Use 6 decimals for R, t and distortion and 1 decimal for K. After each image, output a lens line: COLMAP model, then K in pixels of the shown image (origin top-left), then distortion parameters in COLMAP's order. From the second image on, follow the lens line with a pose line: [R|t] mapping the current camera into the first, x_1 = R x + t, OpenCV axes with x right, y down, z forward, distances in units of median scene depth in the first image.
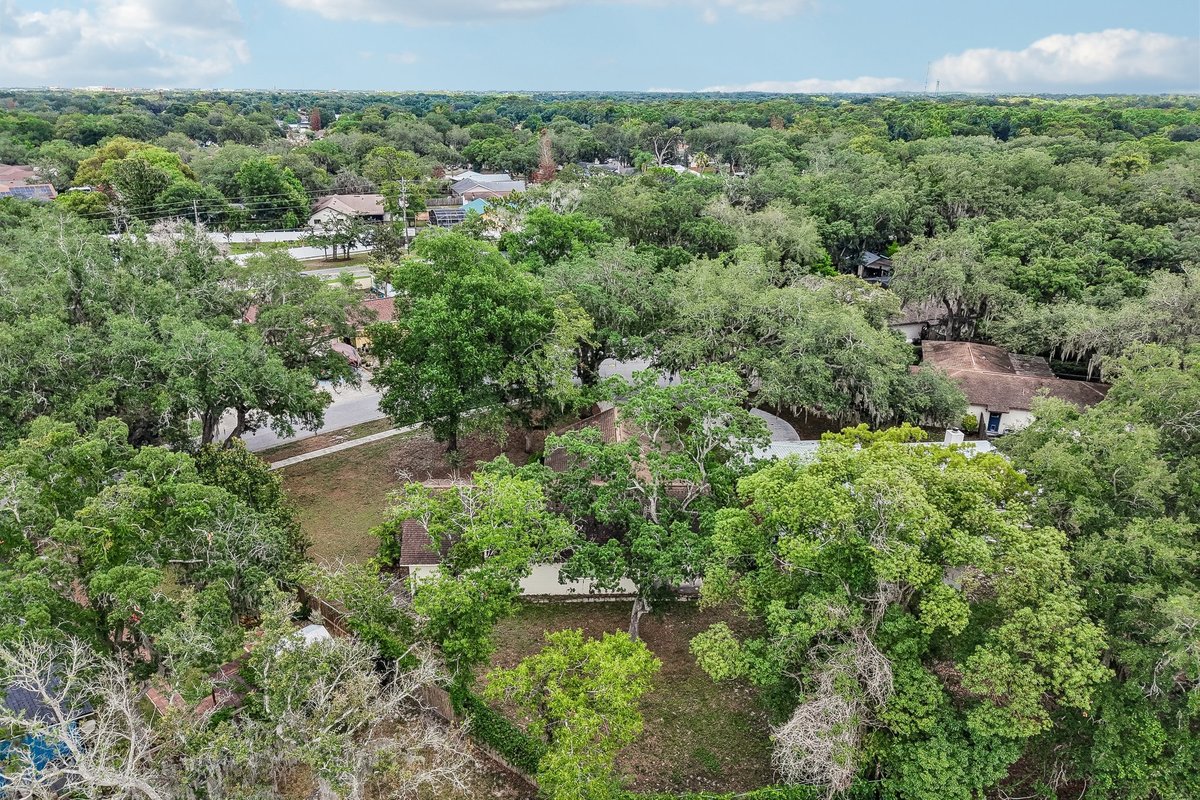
lens RADIAL K [[831.7, 0, 601.6], [0, 831.7, 400.8], [0, 0, 1]] dist [0.007130, -0.004866]
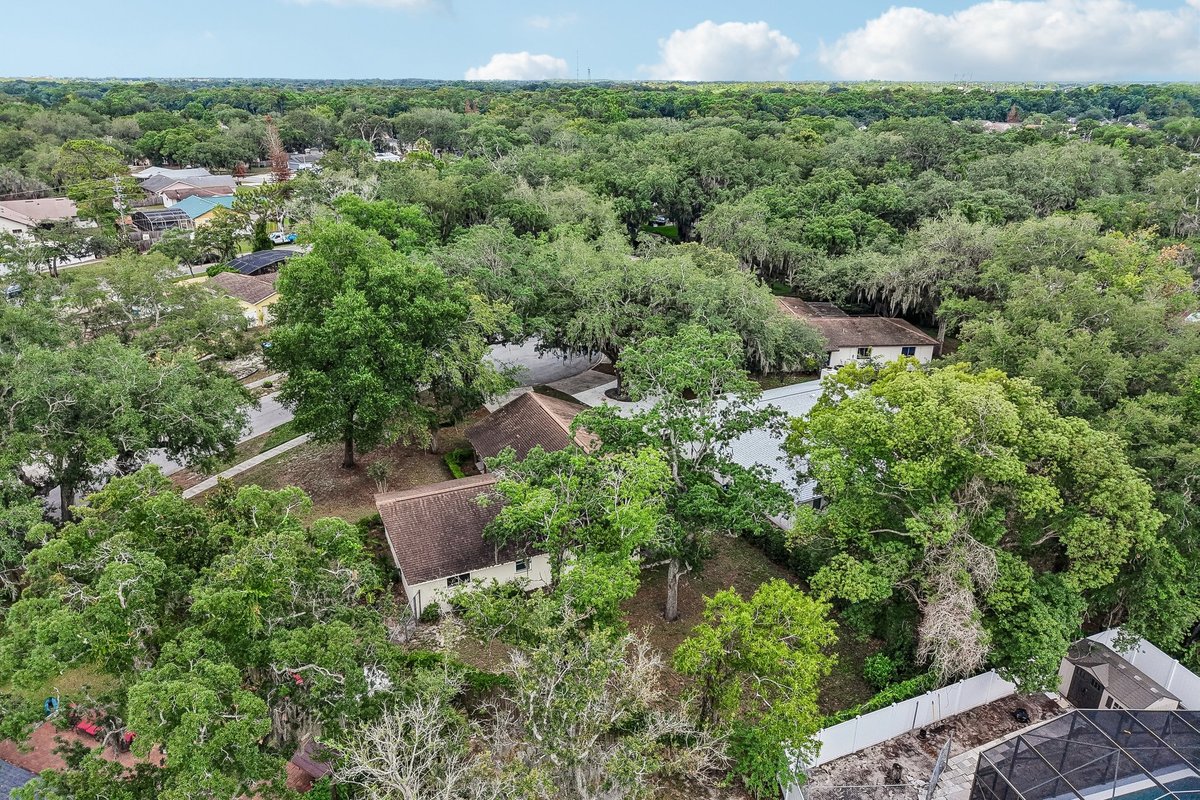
lens RADIAL K [[831.7, 0, 601.5], [0, 831.7, 399.2], [0, 0, 1]] dist [0.007130, -0.004866]
pose [[0.919759, -0.140676, 0.366407, -0.159055], [0.136791, 0.989920, 0.036688, -0.004090], [-0.367875, 0.016377, 0.929731, 0.033163]]
